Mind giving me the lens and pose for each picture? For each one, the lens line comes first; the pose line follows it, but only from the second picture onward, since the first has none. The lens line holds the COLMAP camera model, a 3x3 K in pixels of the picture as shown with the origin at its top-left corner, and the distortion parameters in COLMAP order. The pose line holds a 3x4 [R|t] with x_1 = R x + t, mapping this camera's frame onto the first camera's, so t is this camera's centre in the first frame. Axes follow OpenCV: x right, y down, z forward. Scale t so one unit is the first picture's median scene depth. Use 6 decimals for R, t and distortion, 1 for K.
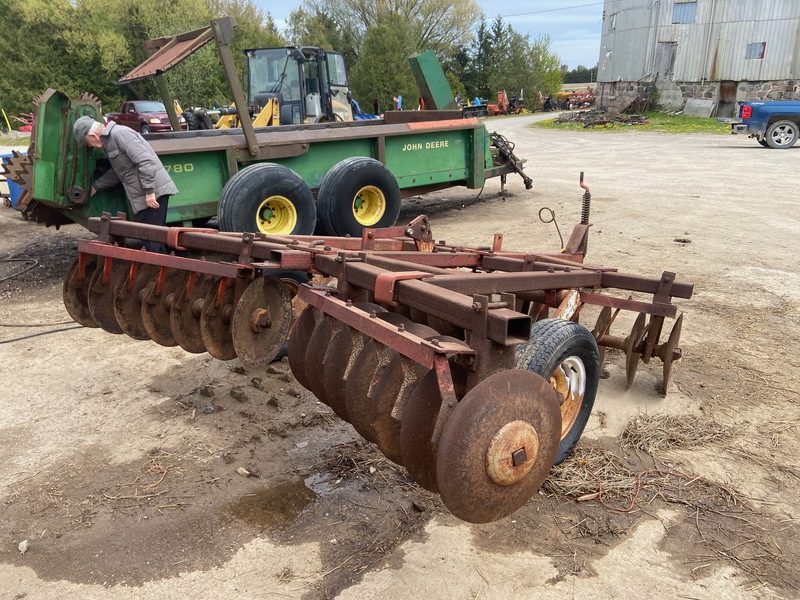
lens RADIAL K [[594.2, 0, 400.0], [0, 594.2, 300.0], [0, 0, 1]] dist [0.109998, -0.130966]
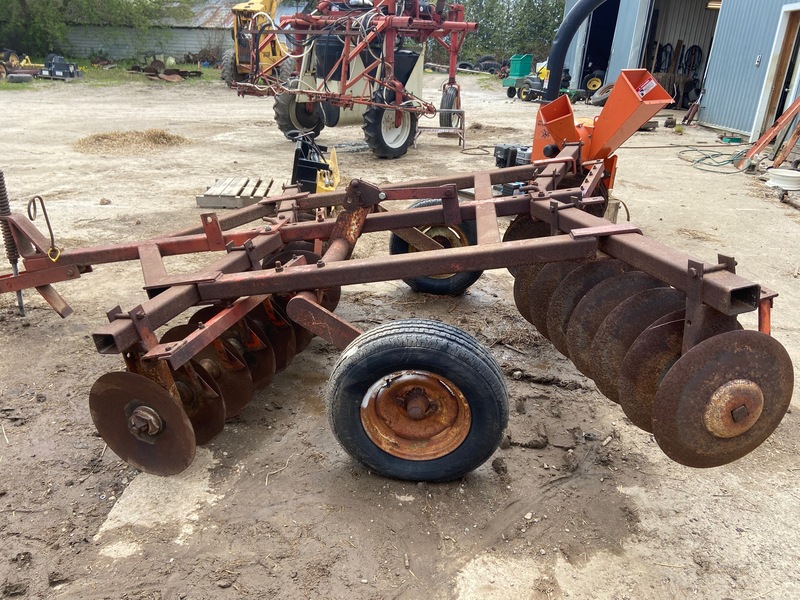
lens RADIAL K [[608.9, 0, 400.0], [0, 608.9, 300.0], [0, 0, 1]] dist [0.123849, -0.156261]
pose [[-0.598338, -0.306461, 0.740320, -0.170779], [0.217268, 0.827289, 0.518061, -0.106873], [-0.771224, 0.470823, -0.428415, 0.344376]]
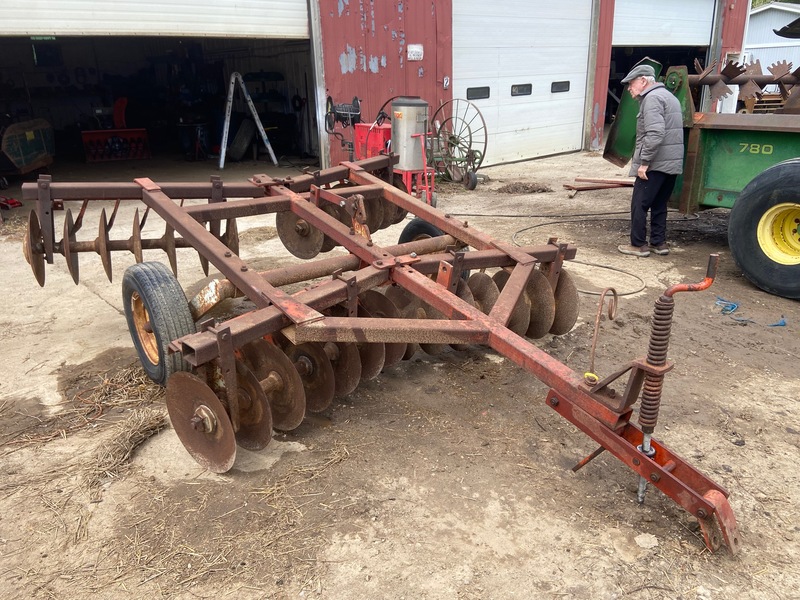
lens RADIAL K [[605.8, 0, 413.3], [0, 605.8, 300.6], [0, 0, 1]] dist [0.107375, -0.144429]
pose [[-0.125409, 0.357761, -0.925354, 0.251682], [-0.297589, 0.876203, 0.379089, -0.097948], [0.946421, 0.322916, -0.003418, 0.281290]]
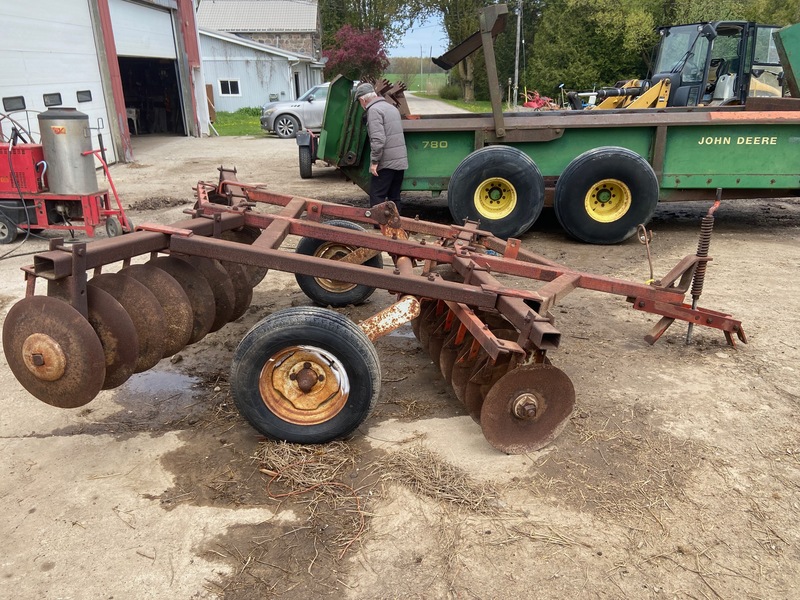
lens RADIAL K [[595.7, 0, 409.9], [0, 595.7, 297.8], [0, 0, 1]] dist [0.110738, -0.133964]
pose [[0.704525, 0.254640, -0.662422, 0.196382], [-0.235522, 0.964403, 0.120232, -0.027826], [0.669458, 0.071309, 0.739420, 0.063120]]
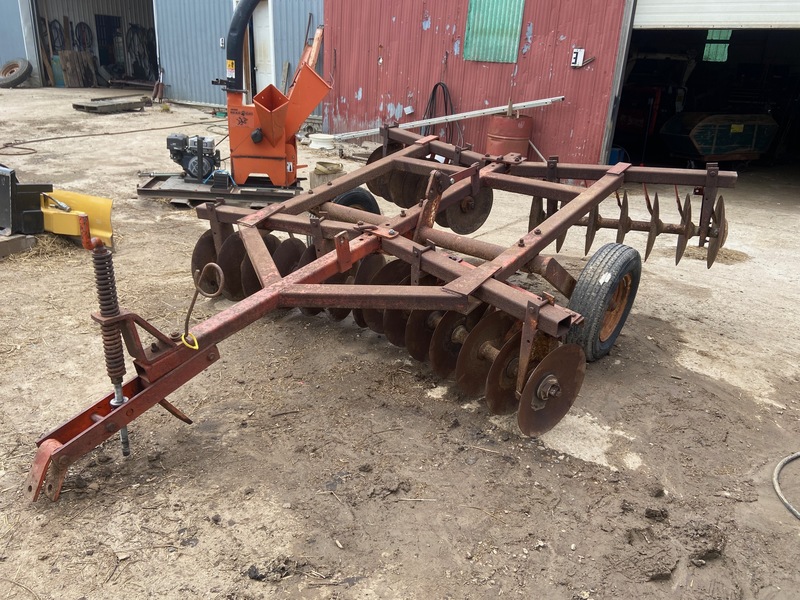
lens RADIAL K [[608.9, 0, 400.0], [0, 608.9, 300.0], [0, 0, 1]] dist [0.123849, -0.156261]
pose [[-0.996068, 0.000530, -0.088589, 0.045910], [-0.056001, 0.771077, 0.634274, -0.151746], [0.068645, 0.636742, -0.768016, 0.469371]]
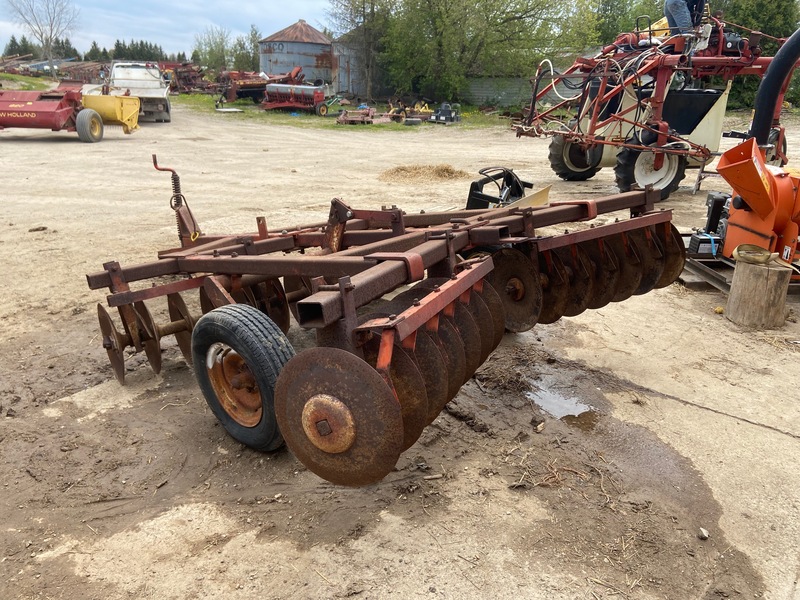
lens RADIAL K [[605.5, 0, 394.1], [0, 605.5, 295.1], [0, 0, 1]] dist [0.124812, -0.159730]
pose [[-0.010795, -0.311068, 0.950326, -0.240867], [0.290436, 0.908435, 0.300655, -0.066770], [-0.956834, 0.279254, 0.080539, 0.213208]]
